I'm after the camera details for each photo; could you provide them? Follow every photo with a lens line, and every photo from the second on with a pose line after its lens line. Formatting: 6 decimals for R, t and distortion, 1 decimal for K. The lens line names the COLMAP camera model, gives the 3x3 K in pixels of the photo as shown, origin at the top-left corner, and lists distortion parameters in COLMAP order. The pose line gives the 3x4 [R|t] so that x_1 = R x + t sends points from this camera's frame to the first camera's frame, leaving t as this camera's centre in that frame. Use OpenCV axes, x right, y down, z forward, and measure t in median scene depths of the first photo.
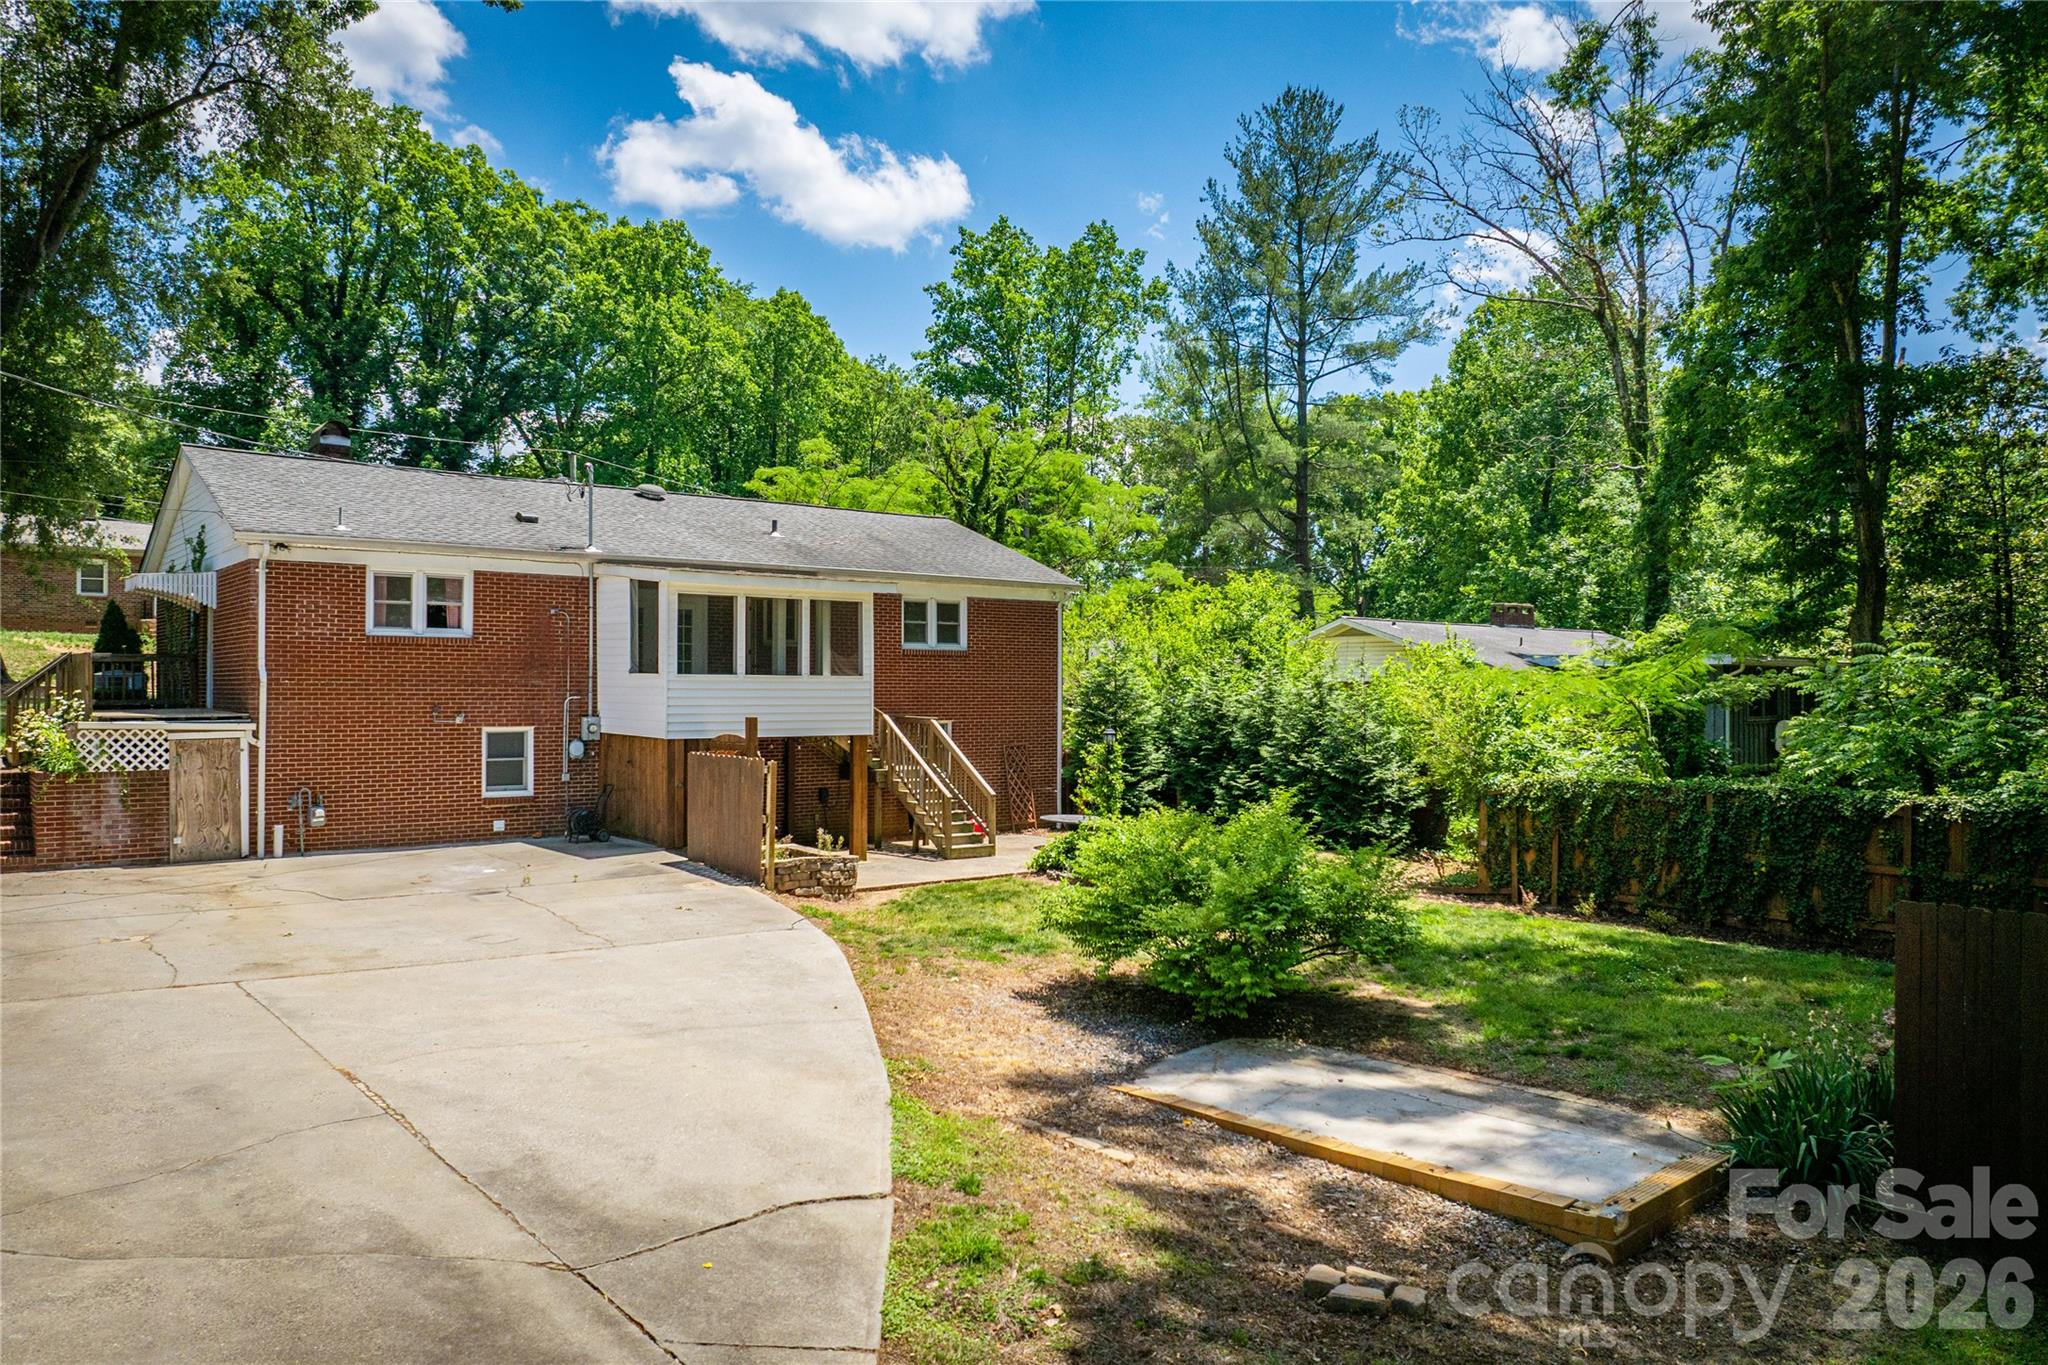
lens RADIAL K [[1434.0, 0, 1024.0], [0, 1434.0, 682.5], [0, 0, 1]] dist [-0.037695, -0.007193]
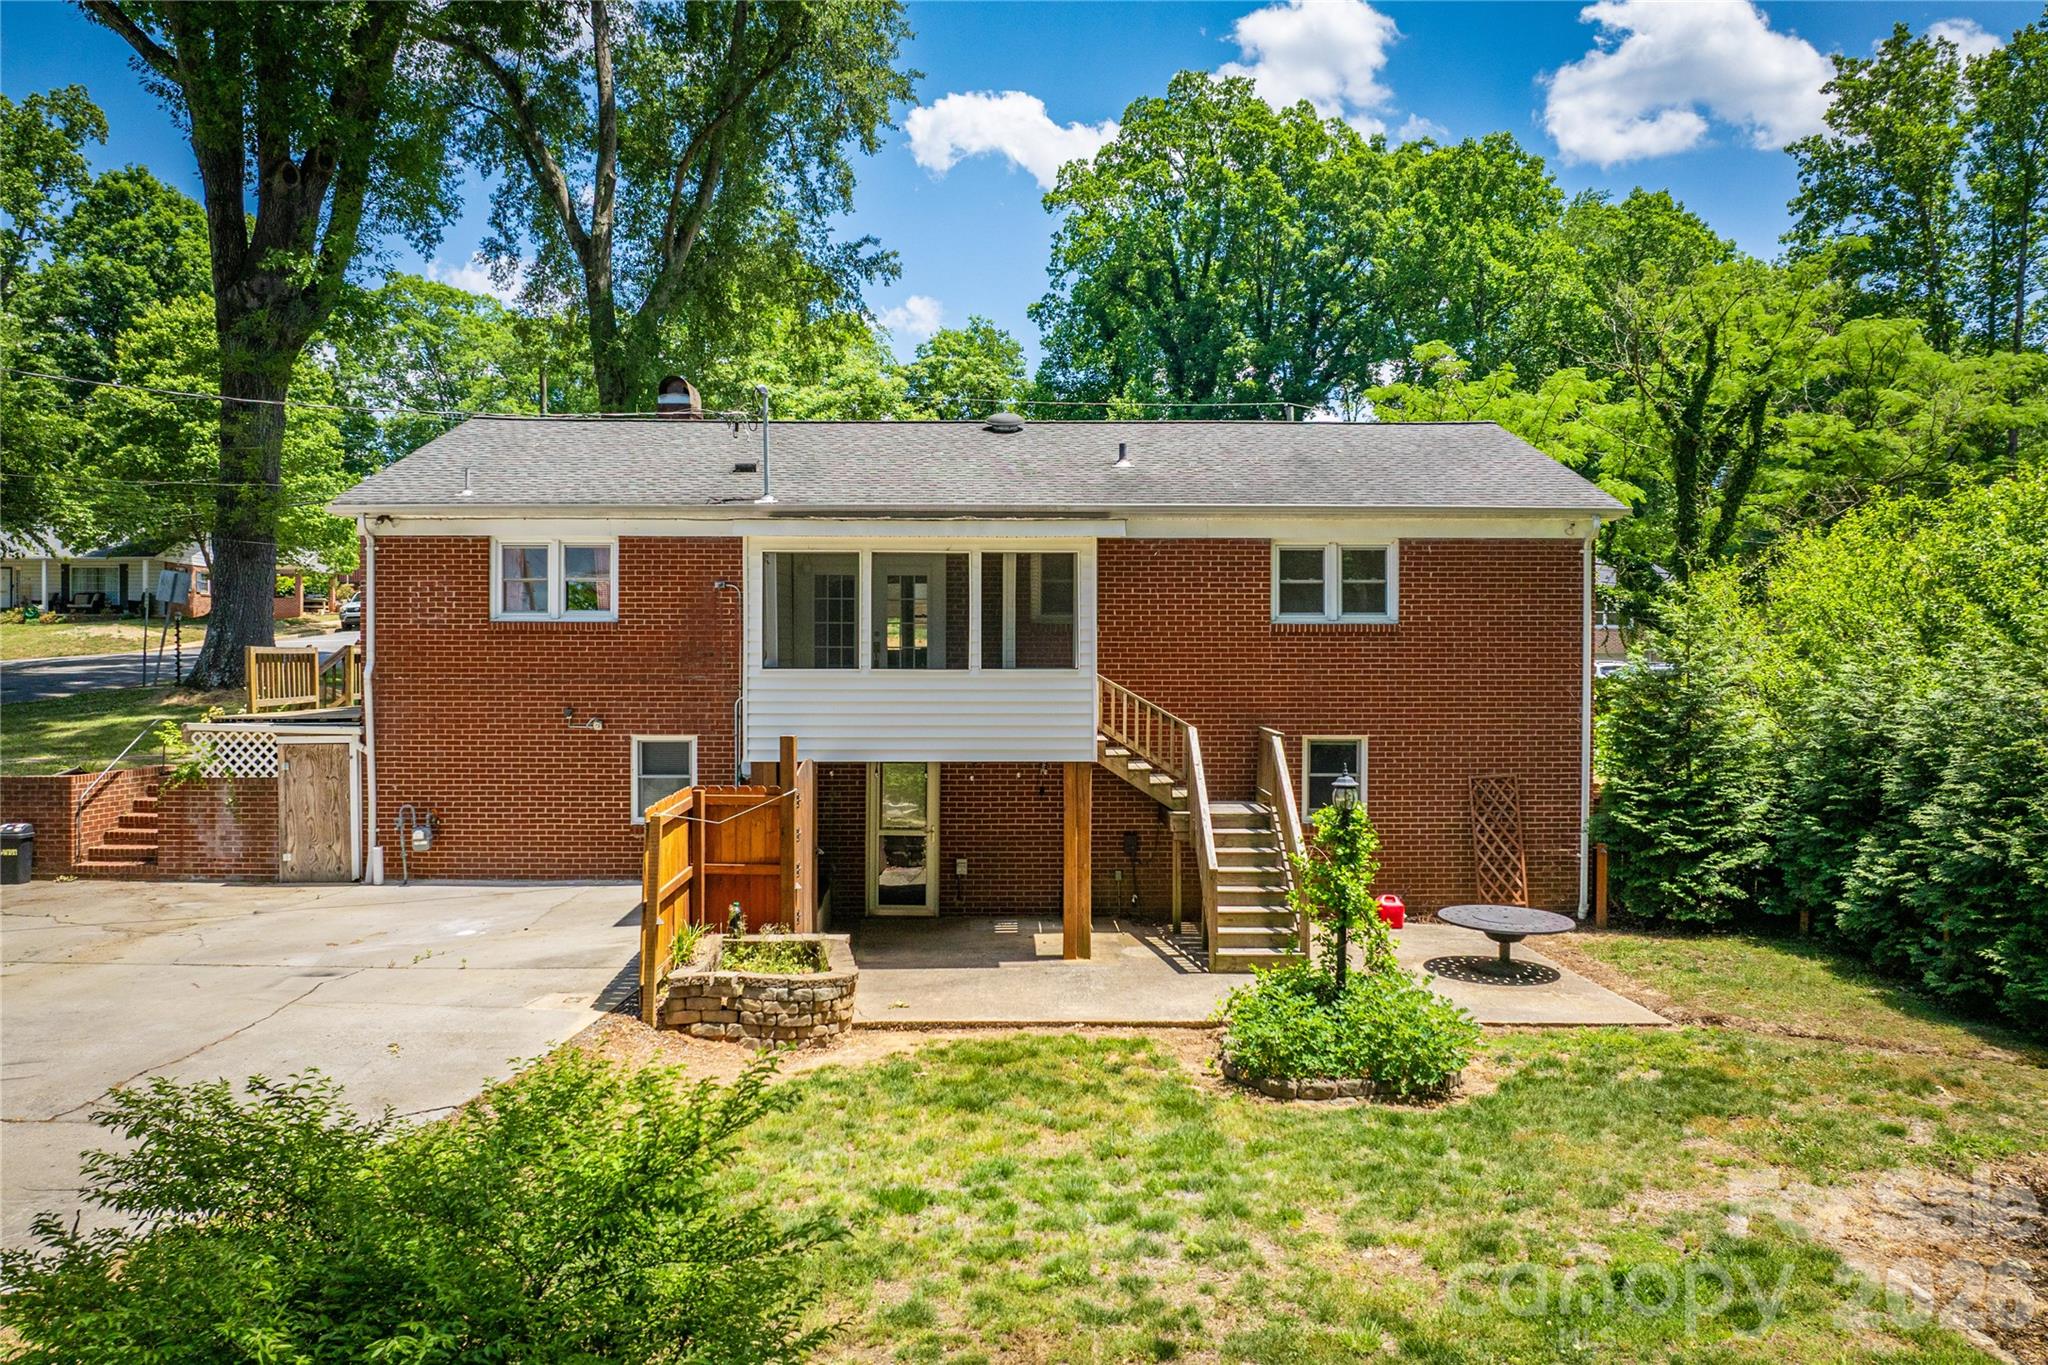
lens RADIAL K [[1434.0, 0, 1024.0], [0, 1434.0, 682.5], [0, 0, 1]] dist [-0.037695, -0.007193]
pose [[0.783346, 0.007513, -0.621541, 0.278497], [0.004055, 0.999844, 0.017197, -0.010239], [0.621573, -0.015992, 0.783193, 0.514904]]
